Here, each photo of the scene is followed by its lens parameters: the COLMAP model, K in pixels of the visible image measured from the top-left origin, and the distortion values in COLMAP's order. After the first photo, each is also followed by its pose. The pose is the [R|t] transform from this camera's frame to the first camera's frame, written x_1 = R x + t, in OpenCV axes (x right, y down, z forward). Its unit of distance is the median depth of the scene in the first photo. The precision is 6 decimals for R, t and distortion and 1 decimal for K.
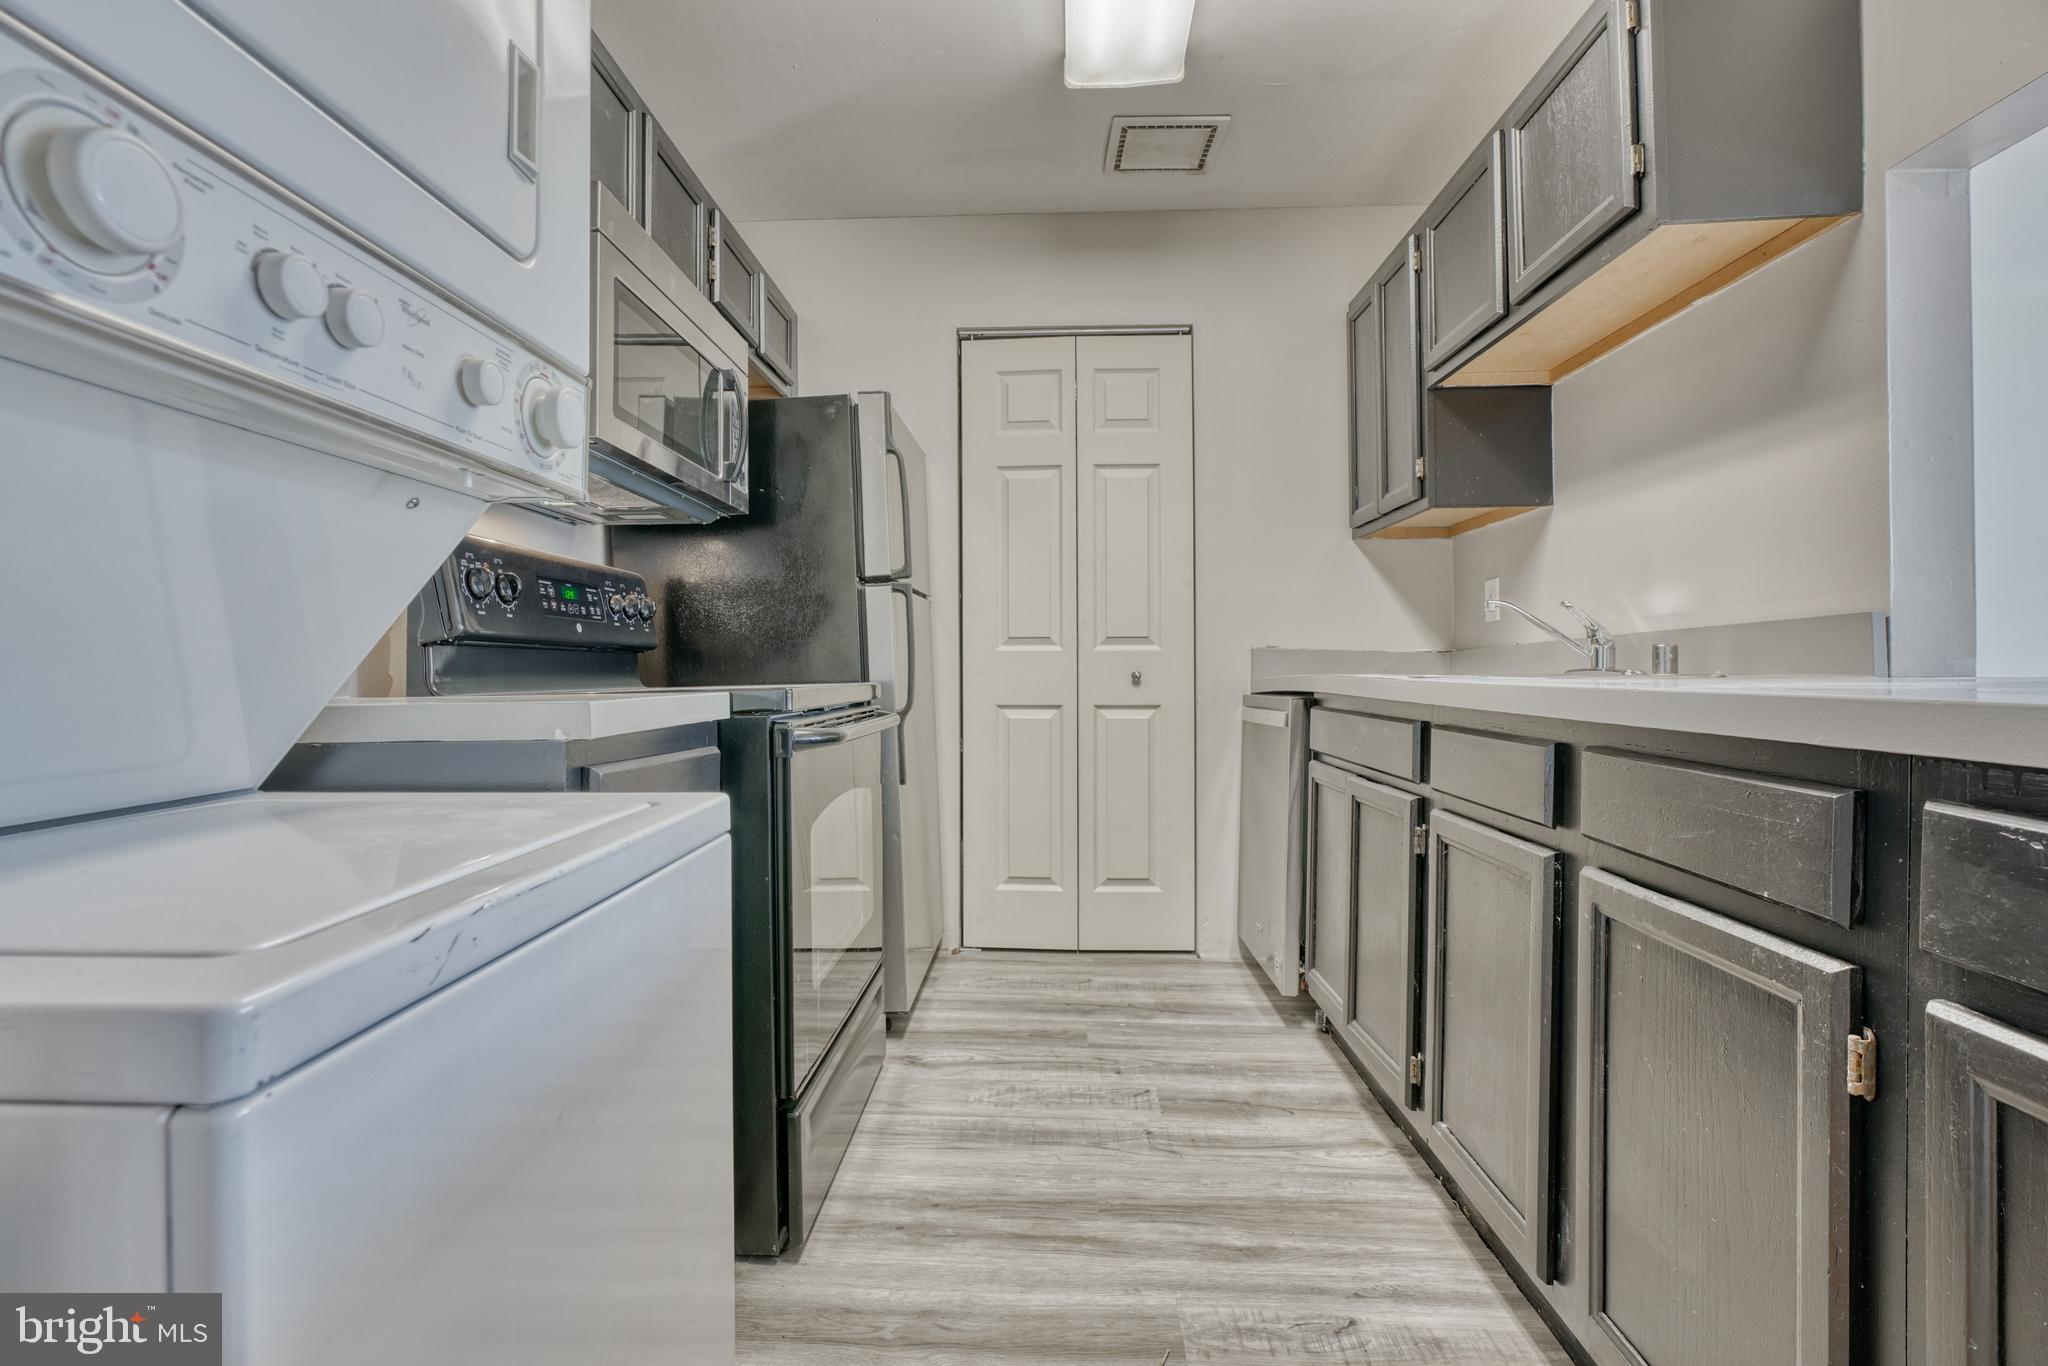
lens RADIAL K [[923.9, 0, 1024.0], [0, 923.9, 683.0], [0, 0, 1]] dist [0.001004, 0.000484]
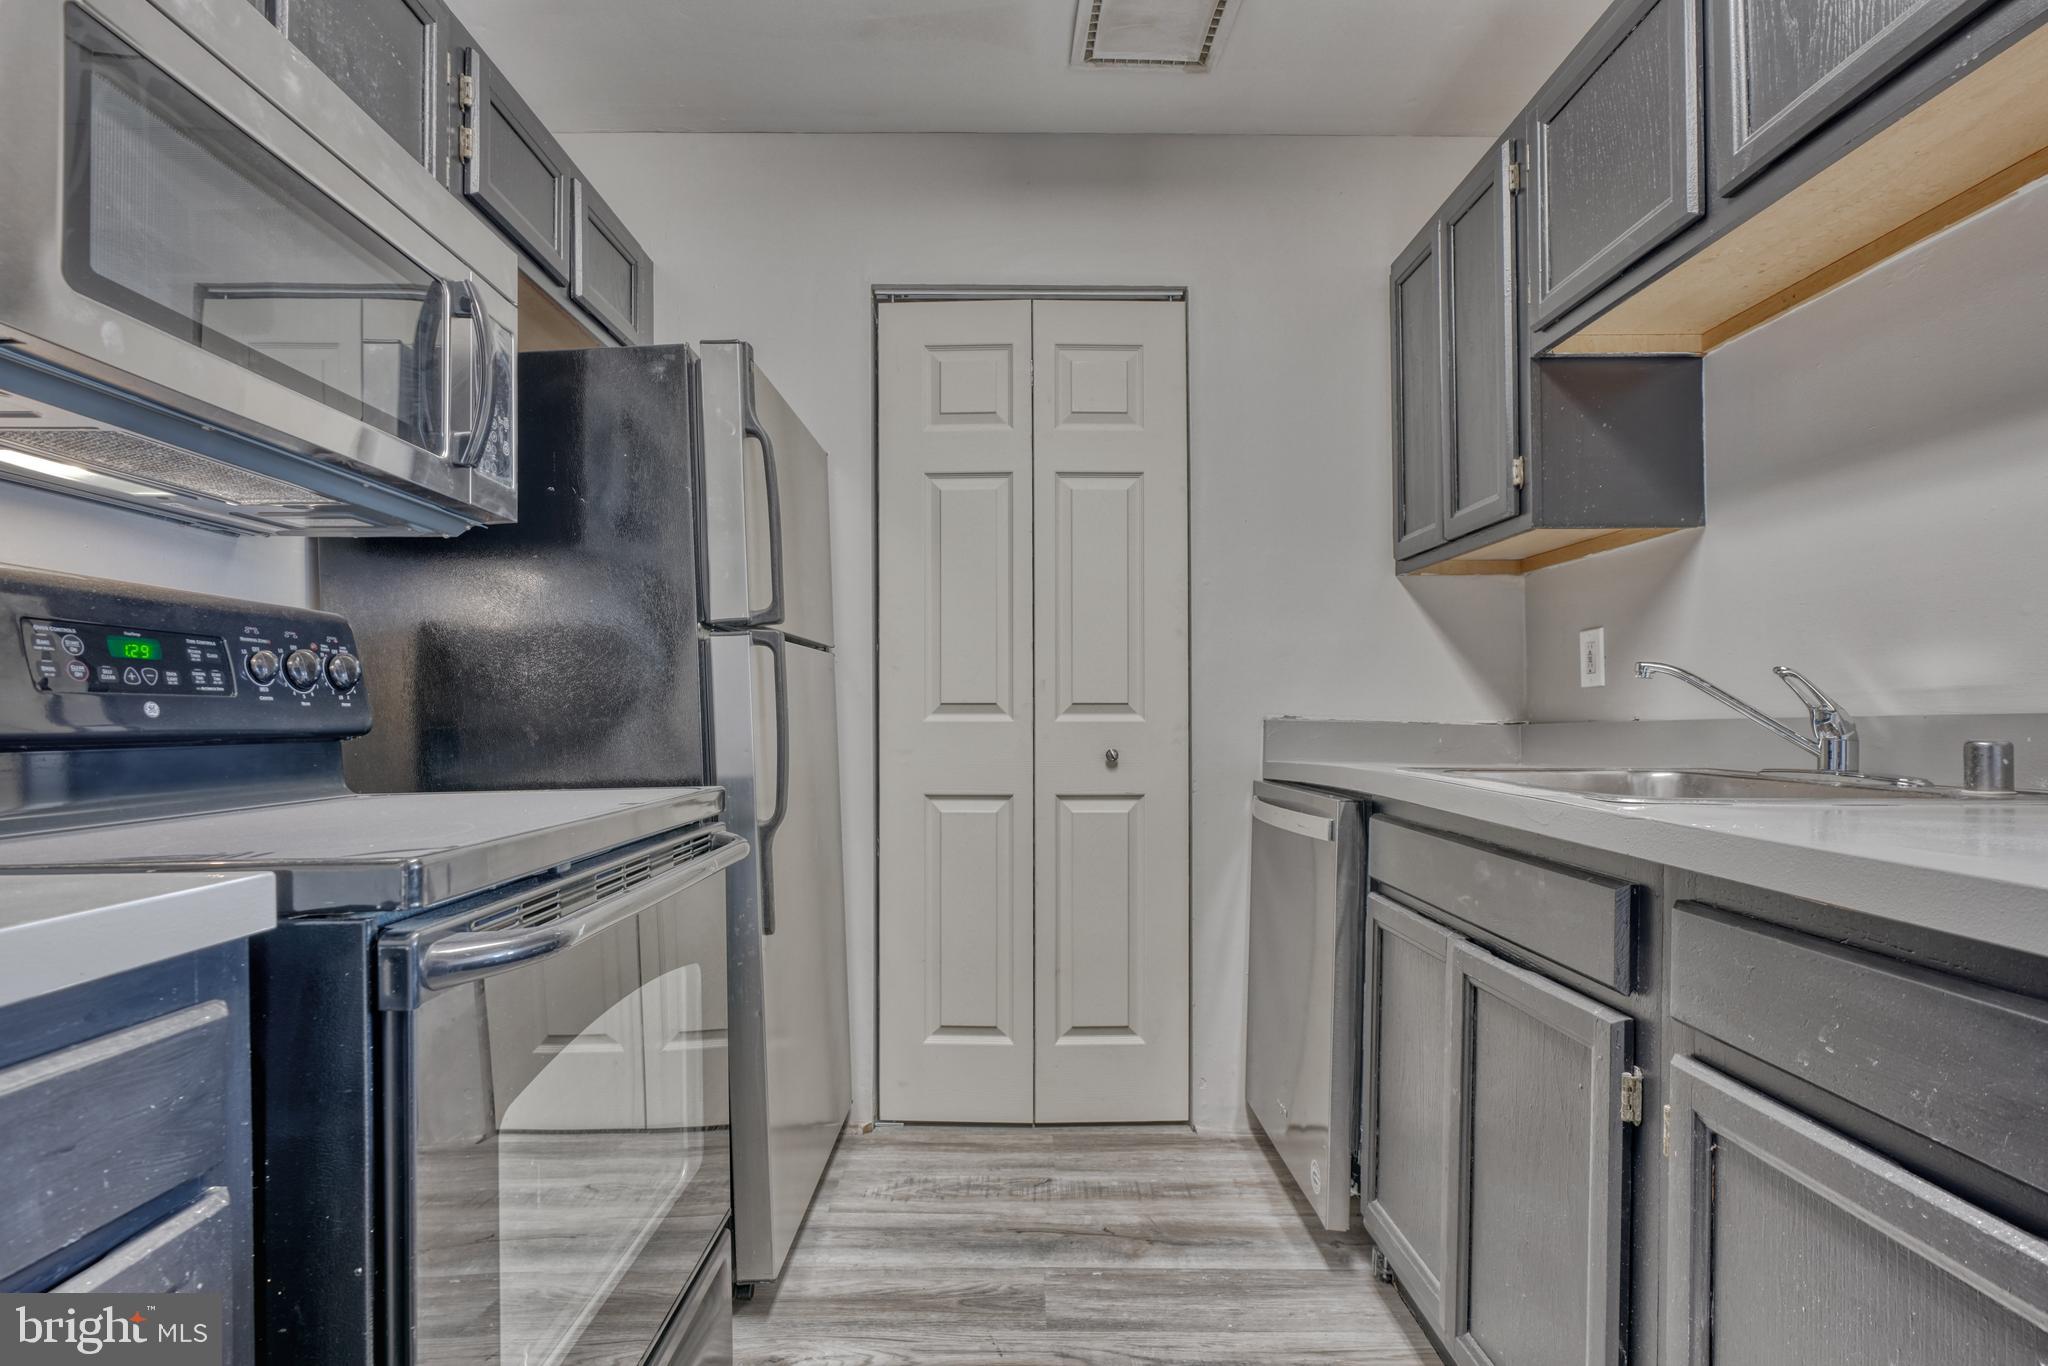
lens RADIAL K [[939.9, 0, 1026.4], [0, 939.9, 739.9], [0, 0, 1]] dist [0.000941, 0.000214]
pose [[0.998927, 0.000572, 0.046317, 0.021645], [-0.001170, 0.999916, 0.012878, -0.037882], [-0.046306, -0.012918, 0.998844, 0.306390]]
